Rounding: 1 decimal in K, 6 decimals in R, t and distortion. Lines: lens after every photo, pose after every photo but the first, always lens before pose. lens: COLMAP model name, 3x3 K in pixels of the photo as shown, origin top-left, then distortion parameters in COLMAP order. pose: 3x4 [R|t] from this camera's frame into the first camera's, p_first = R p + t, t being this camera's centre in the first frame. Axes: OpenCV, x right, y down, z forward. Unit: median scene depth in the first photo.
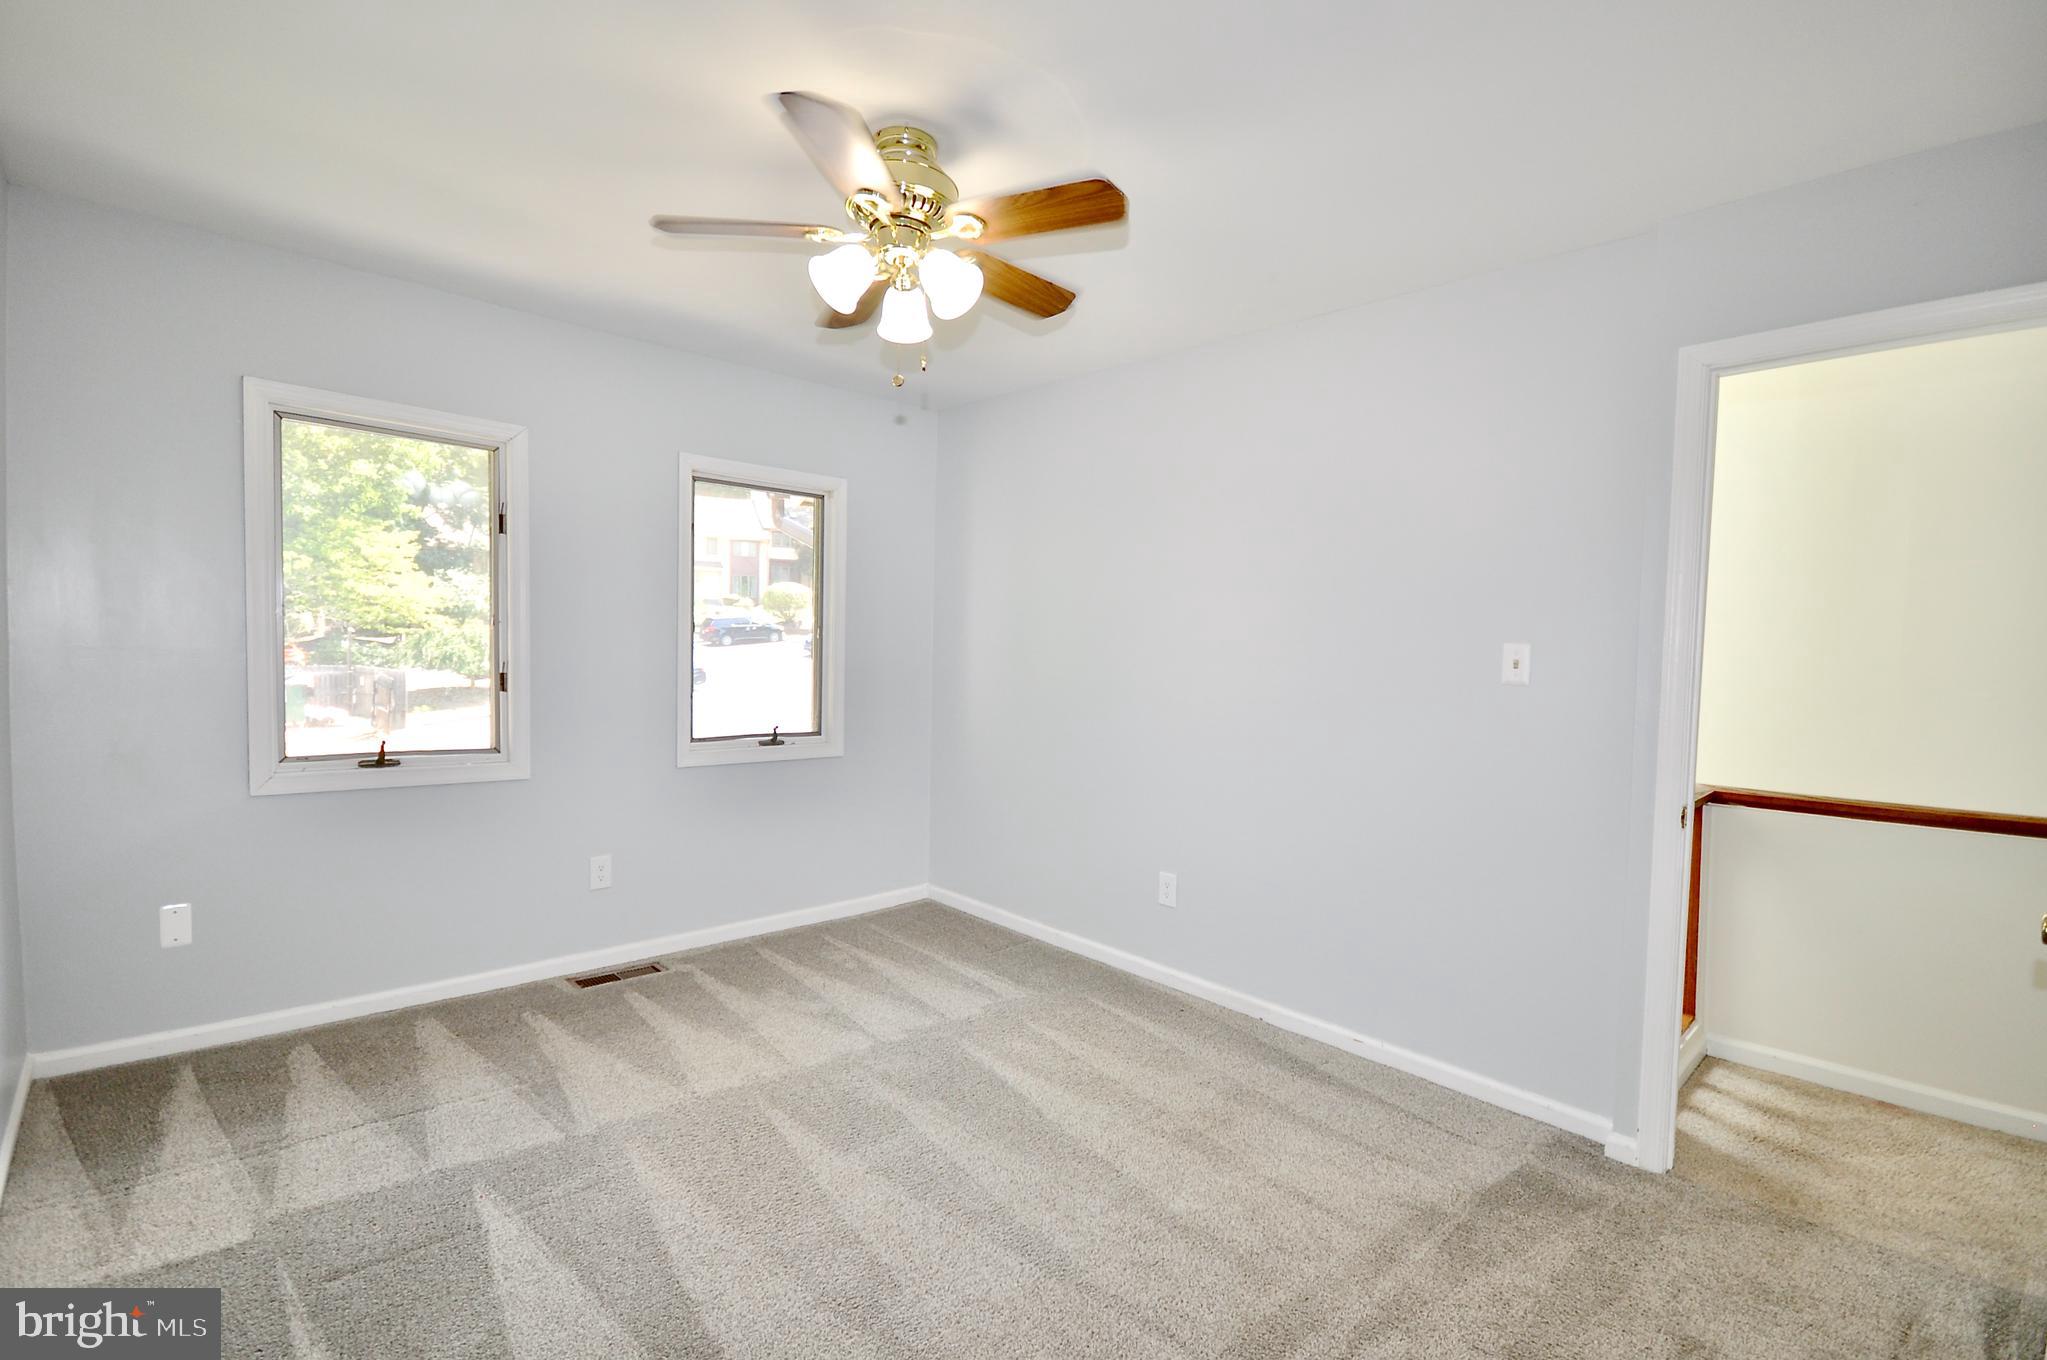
lens RADIAL K [[898.0, 0, 1023.5], [0, 898.0, 680.0], [0, 0, 1]] dist [0.014316, -0.016666]
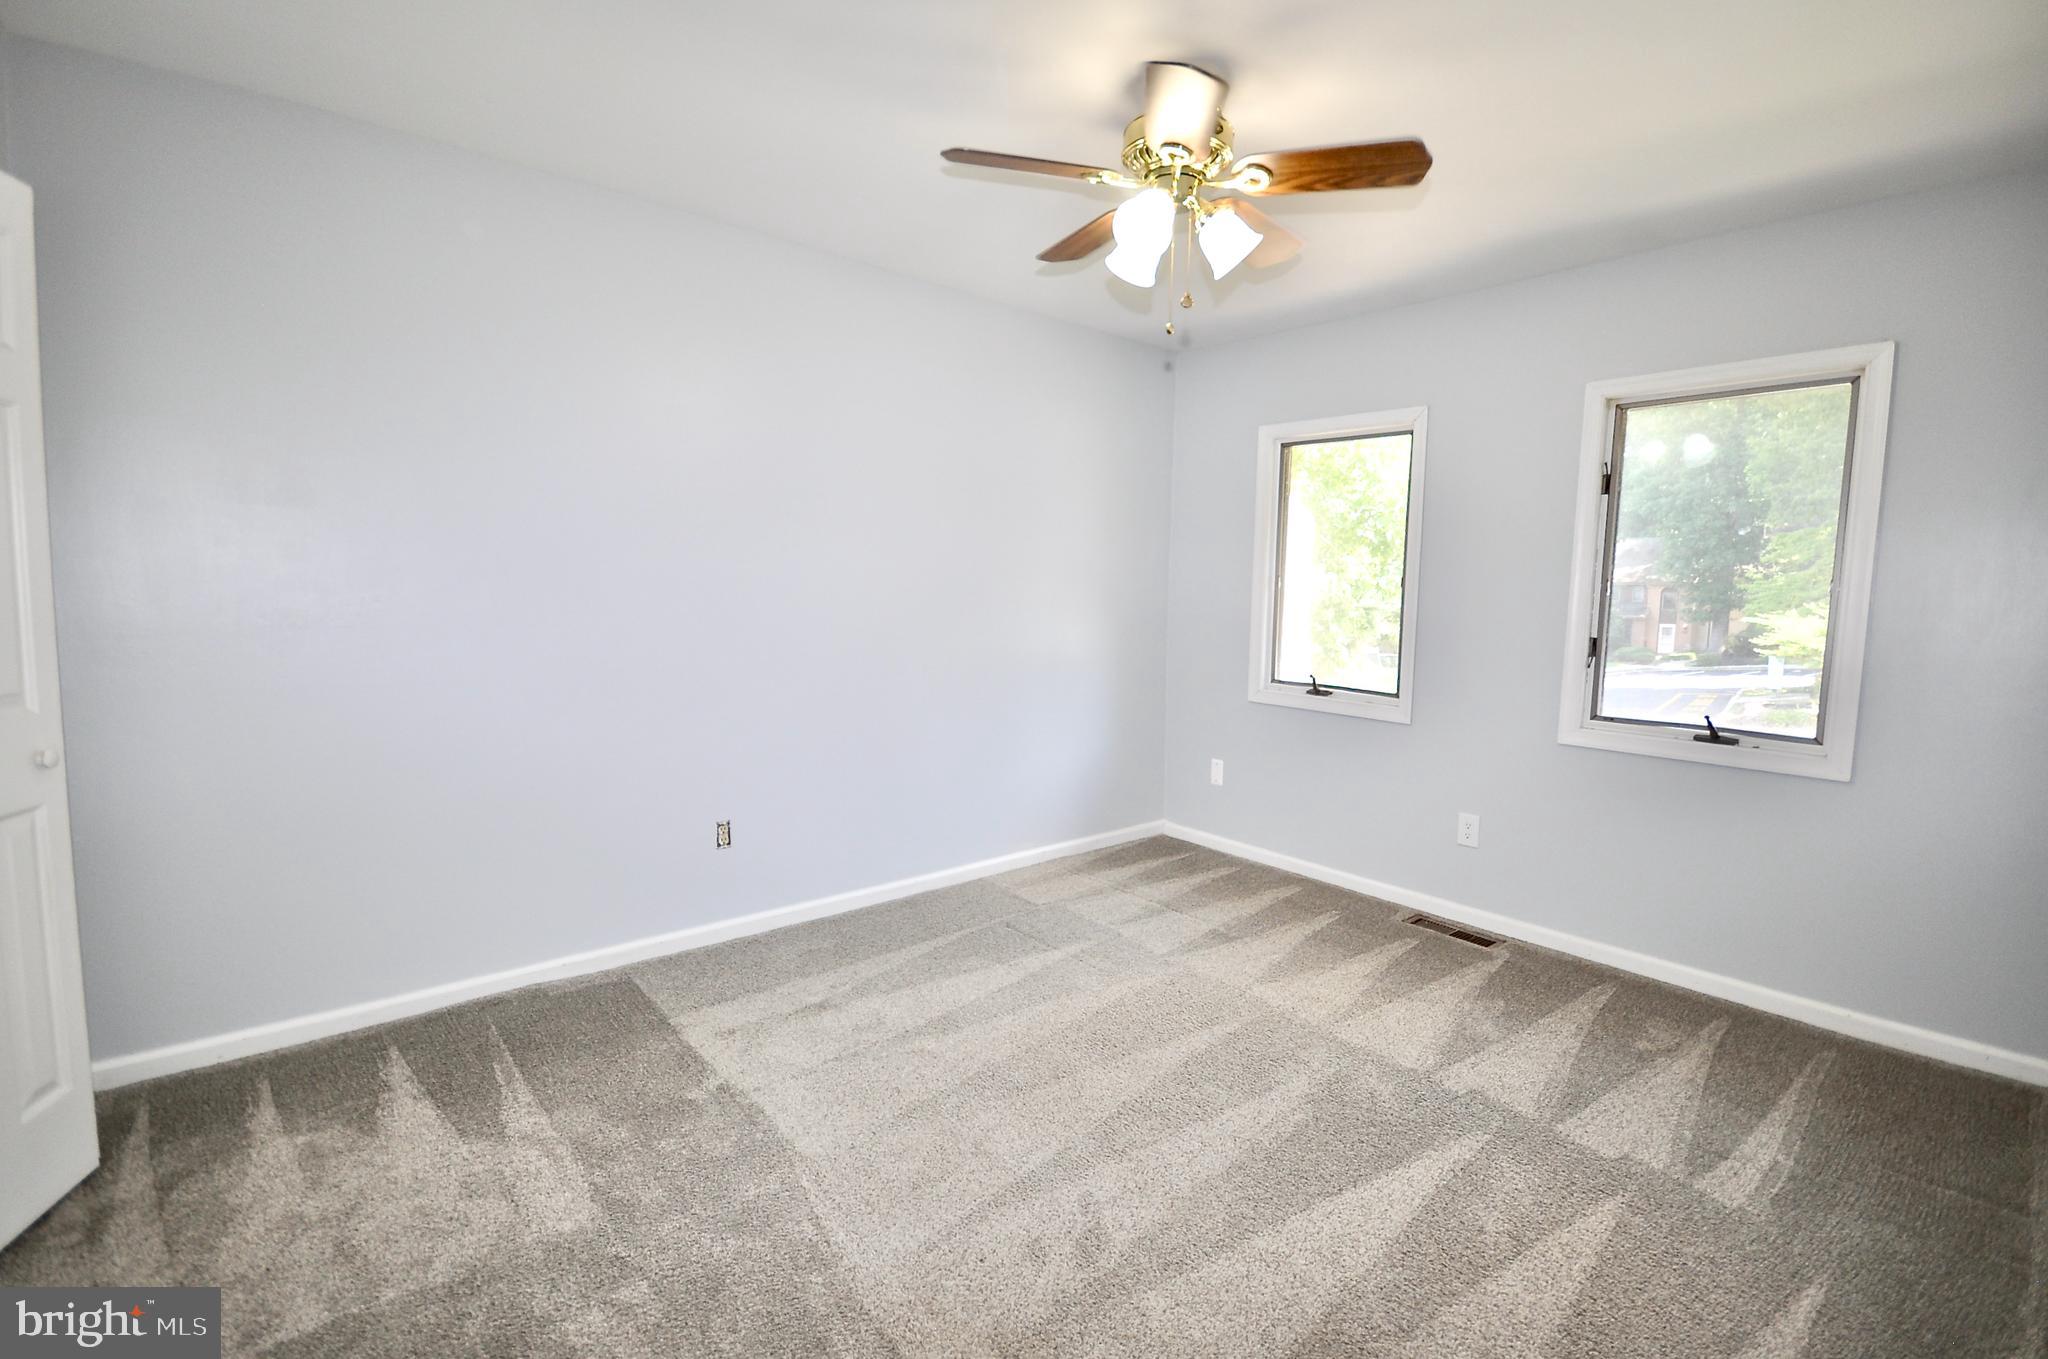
lens RADIAL K [[898.4, 0, 1024.0], [0, 898.4, 679.5], [0, 0, 1]] dist [0.014316, -0.016666]
pose [[-0.026948, 0.075087, -0.996813, 0.641459], [-0.062715, 0.995084, 0.076653, -0.000563], [0.997668, 0.064581, -0.022107, 0.612477]]
